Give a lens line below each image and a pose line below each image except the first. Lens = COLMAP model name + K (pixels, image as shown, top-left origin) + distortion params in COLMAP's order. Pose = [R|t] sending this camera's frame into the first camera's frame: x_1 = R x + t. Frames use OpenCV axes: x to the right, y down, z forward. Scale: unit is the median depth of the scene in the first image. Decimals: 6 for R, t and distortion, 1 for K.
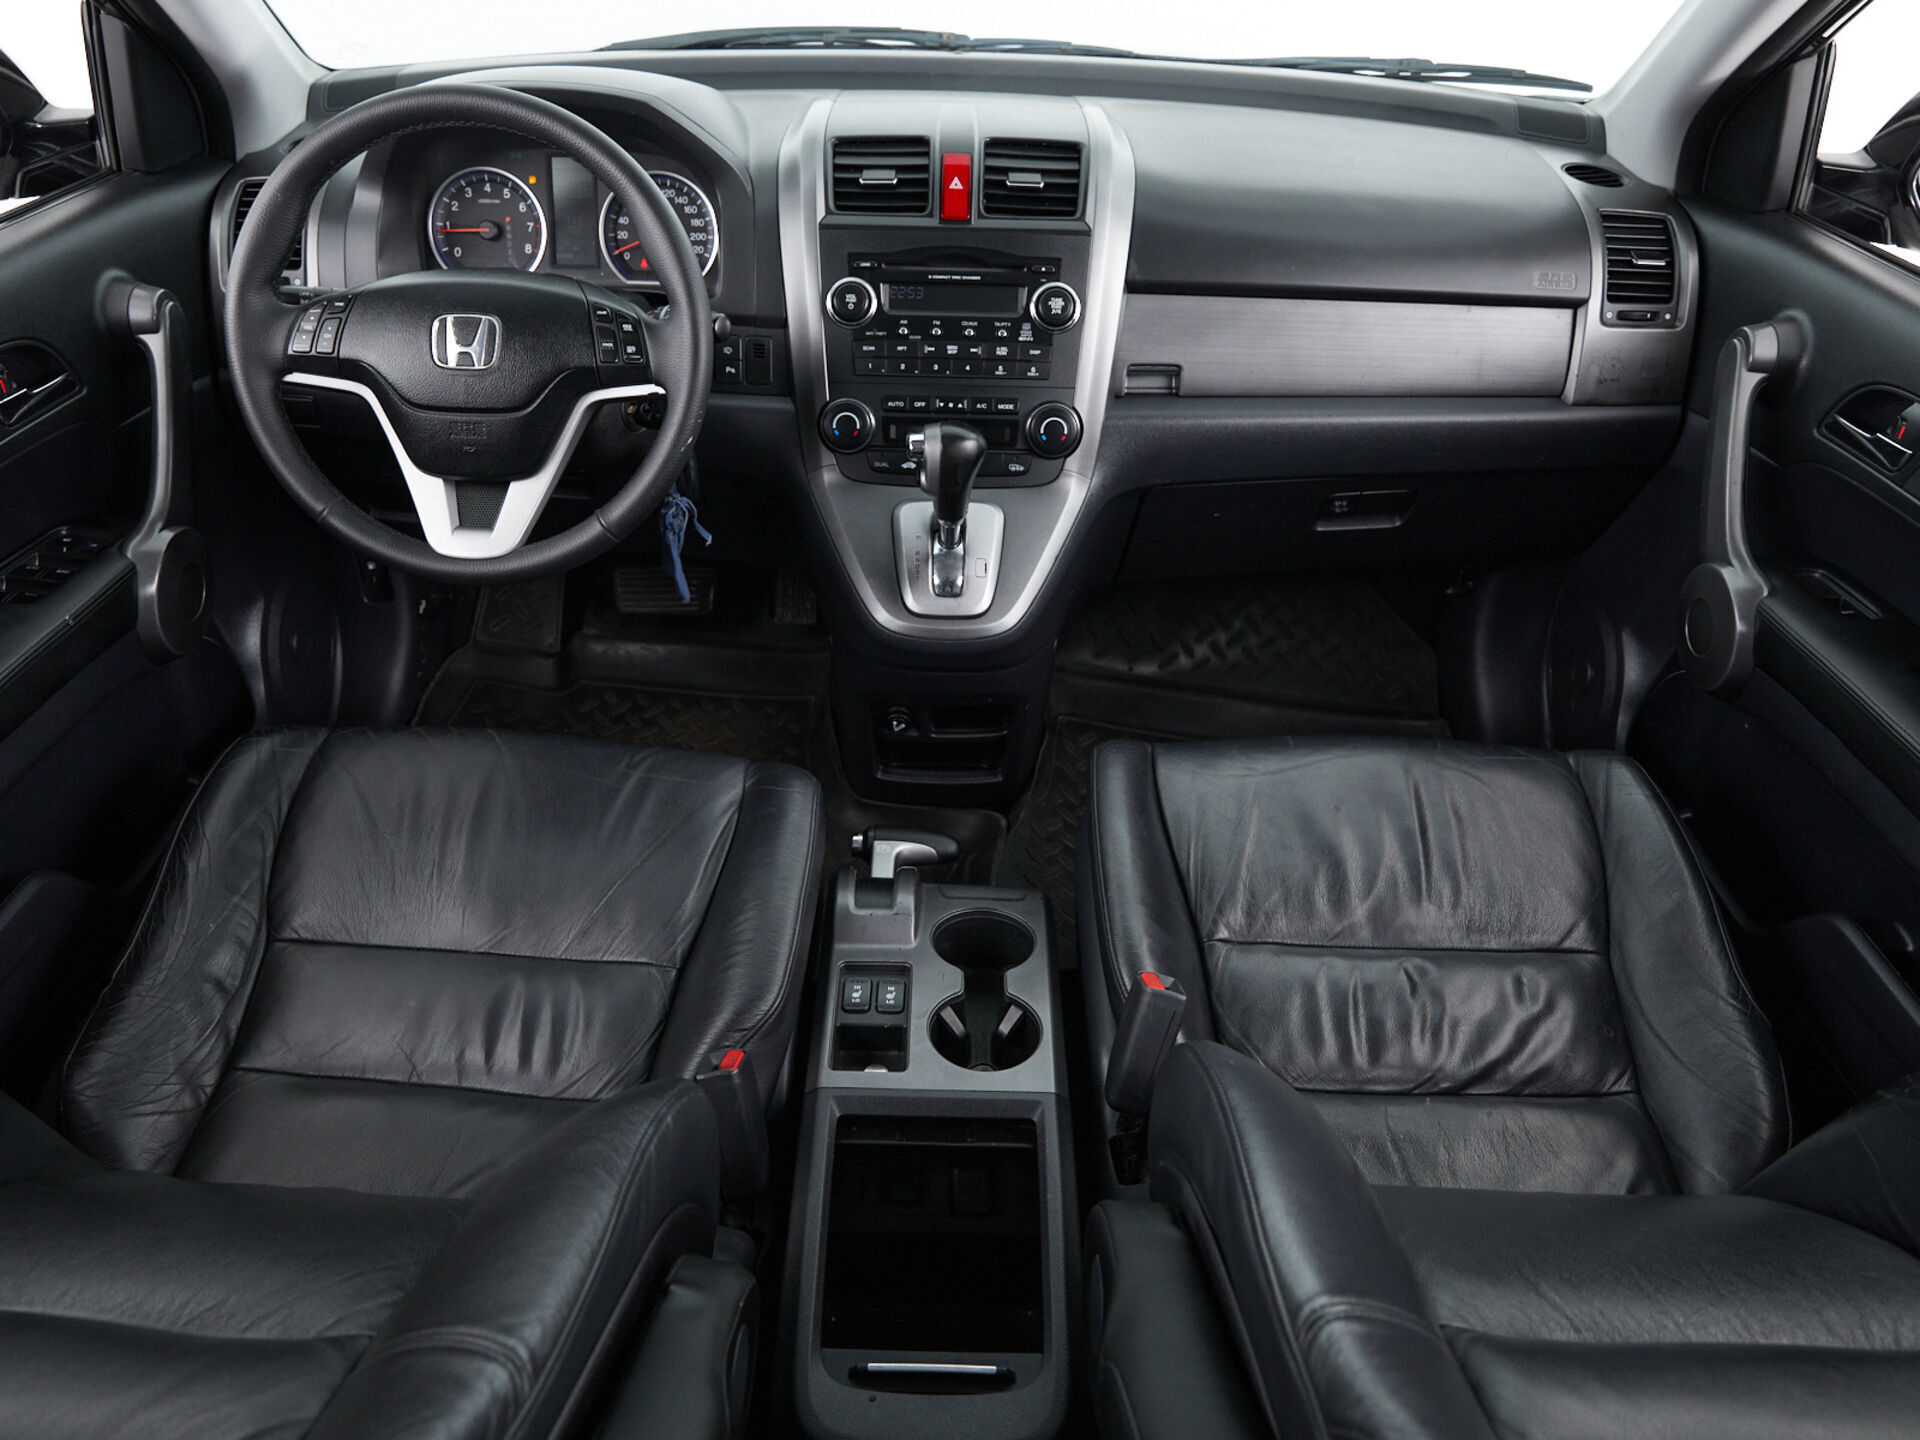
lens RADIAL K [[1486.8, 0, 960.0], [0, 1486.8, 720.0], [0, 0, 1]] dist [-0.002093, 0.002434]
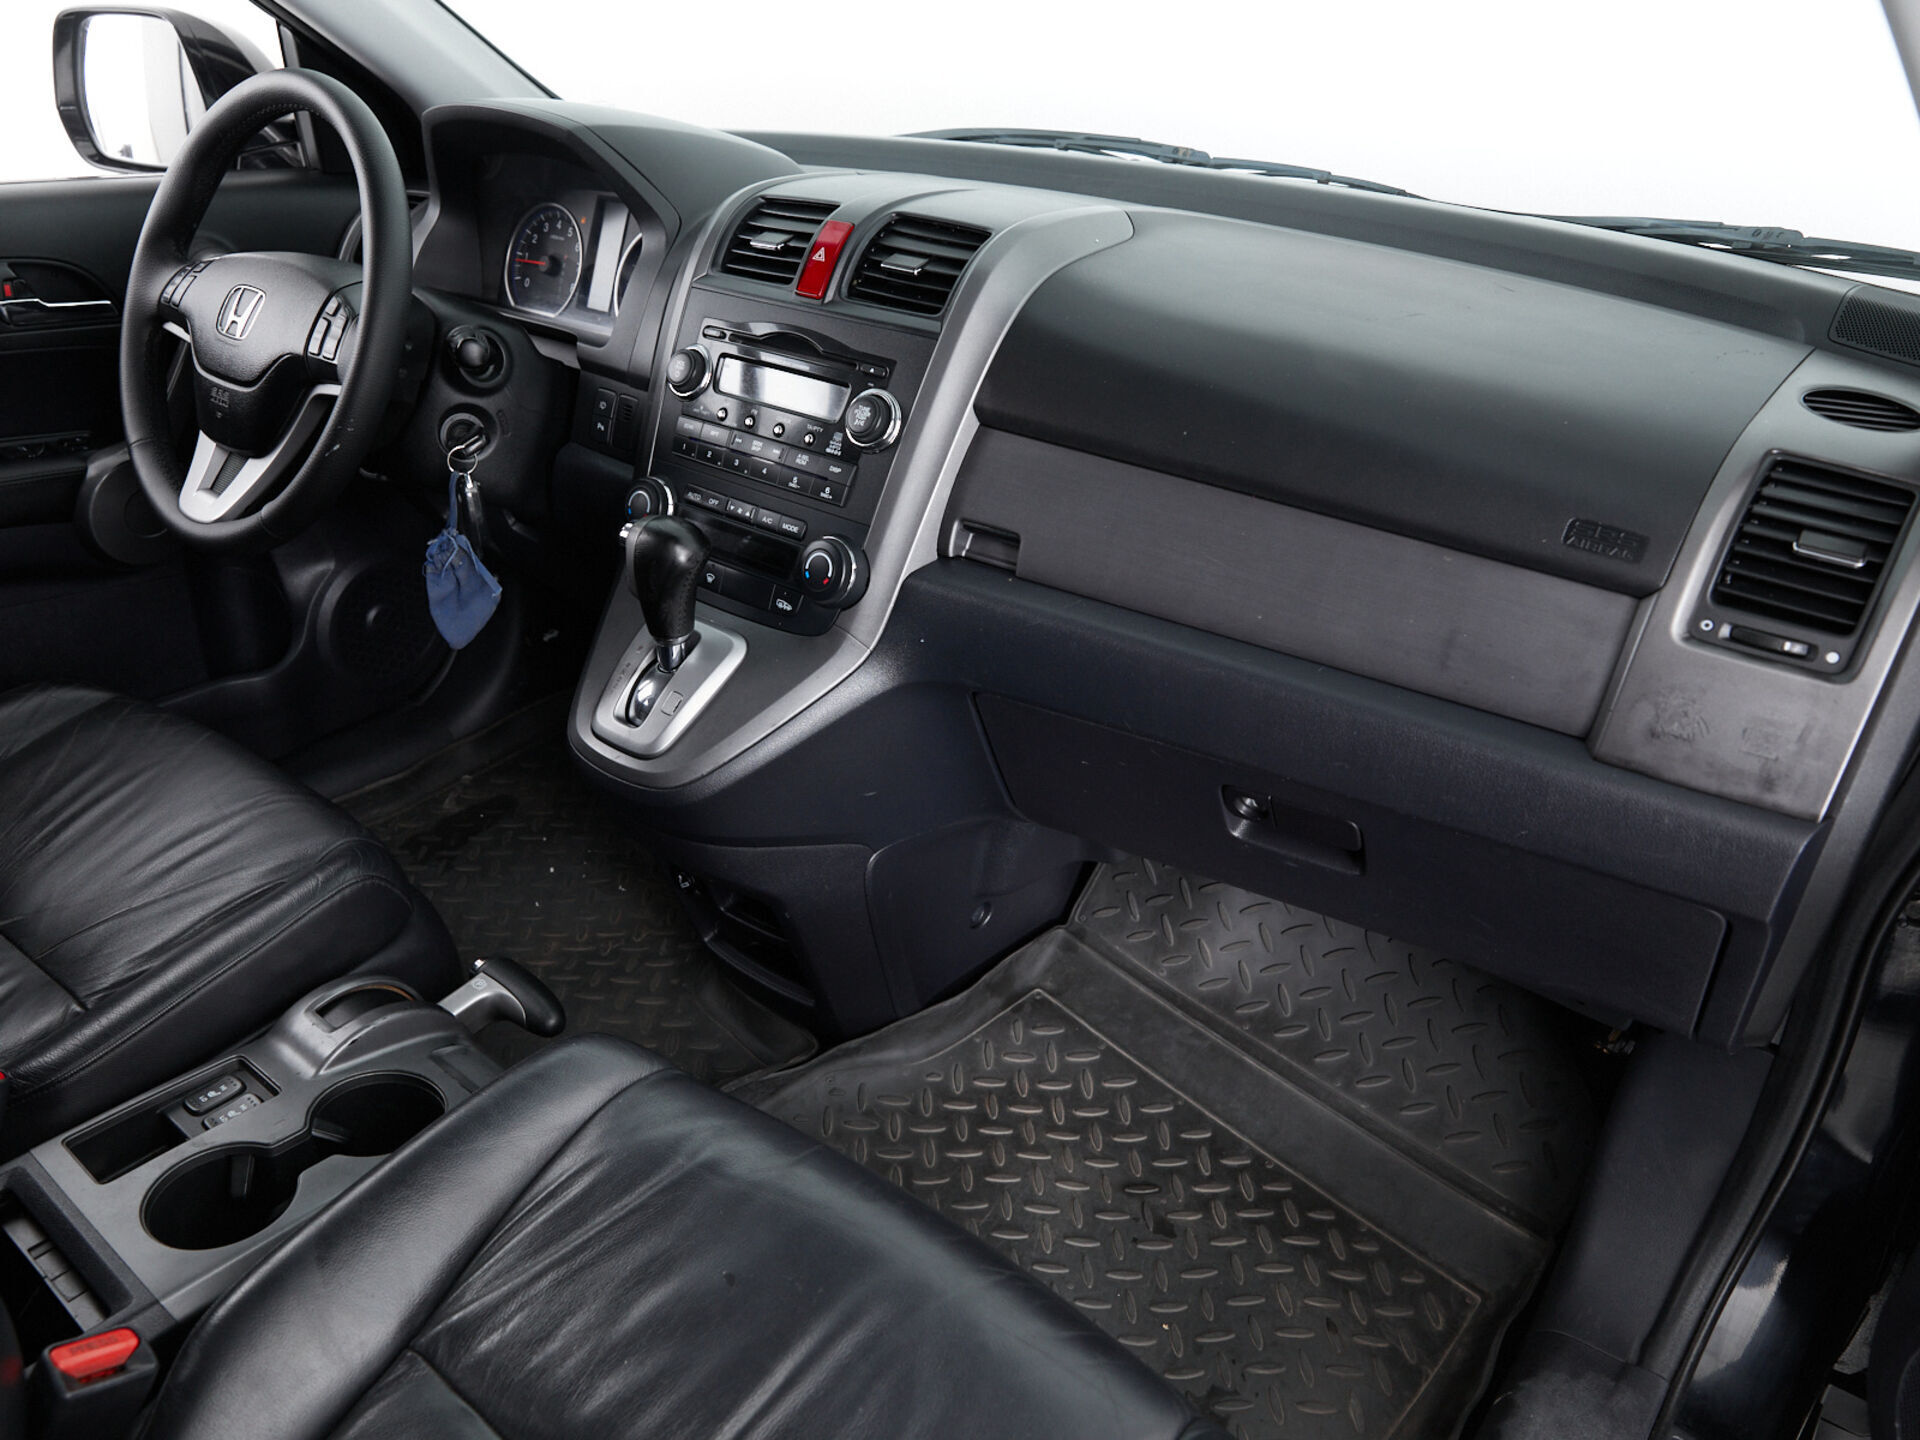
lens RADIAL K [[1486.8, 0, 960.0], [0, 1486.8, 720.0], [0, 0, 1]] dist [-0.002093, 0.002434]
pose [[0.756228, 0.286973, -0.588018, 0.576489], [-0.370446, 0.928563, -0.023245, -0.127050], [0.539341, 0.235408, 0.808513, 0.420667]]
